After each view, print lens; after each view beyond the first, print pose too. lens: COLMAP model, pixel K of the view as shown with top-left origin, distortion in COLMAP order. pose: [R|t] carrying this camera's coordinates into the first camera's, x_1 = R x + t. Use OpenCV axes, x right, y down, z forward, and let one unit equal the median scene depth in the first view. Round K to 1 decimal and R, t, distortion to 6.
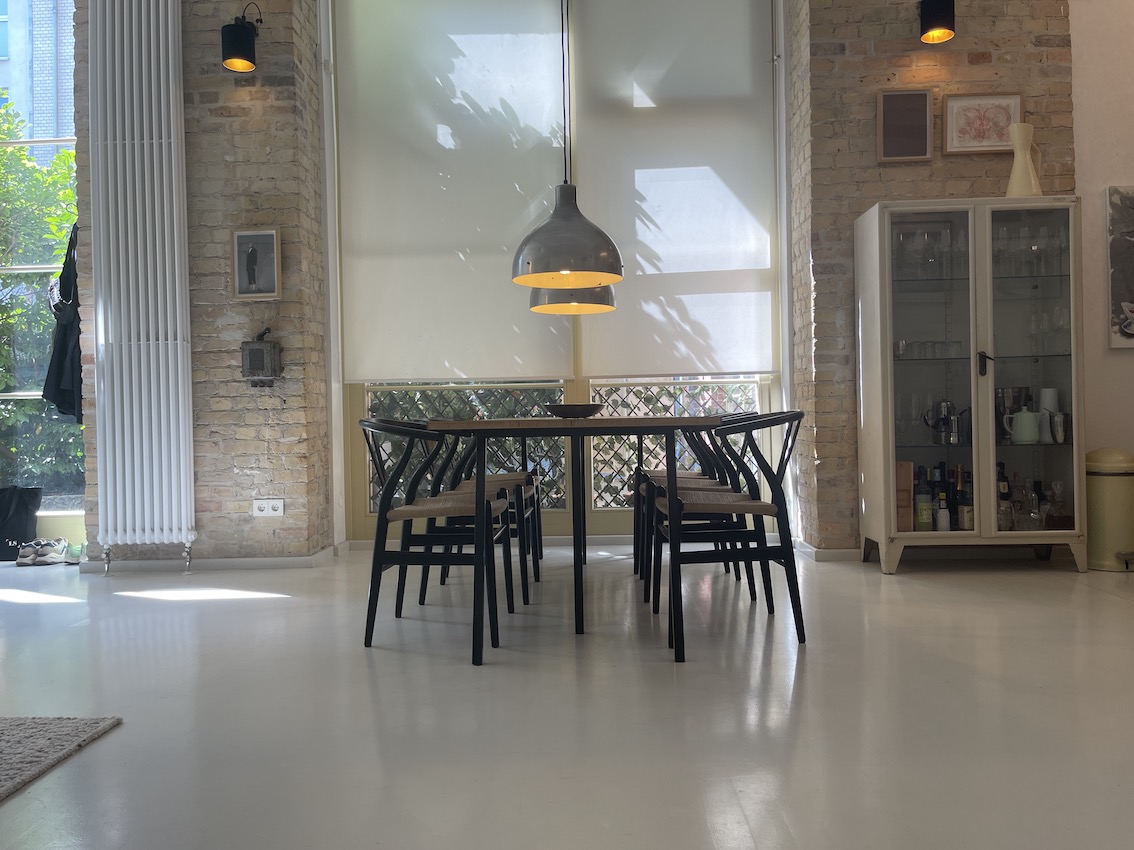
lens RADIAL K [[854.7, 0, 571.4], [0, 854.7, 431.6], [0, 0, 1]] dist [0.072583, -0.100815]
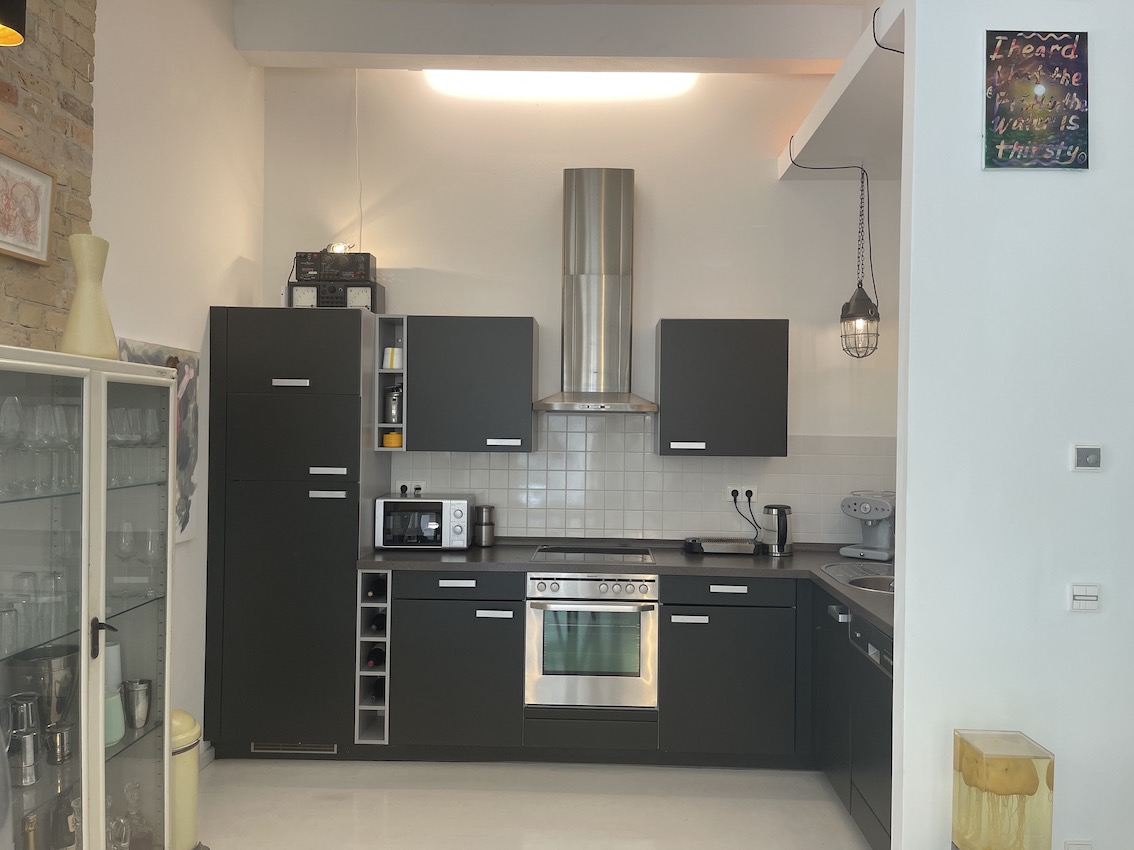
lens RADIAL K [[854.7, 0, 571.4], [0, 854.7, 431.6], [0, 0, 1]] dist [0.072583, -0.100815]
pose [[0.007269, 0.012733, 0.999893, -0.100524], [0.002793, 0.999915, -0.012754, -0.187071], [-0.999970, 0.002885, 0.007233, 0.593426]]
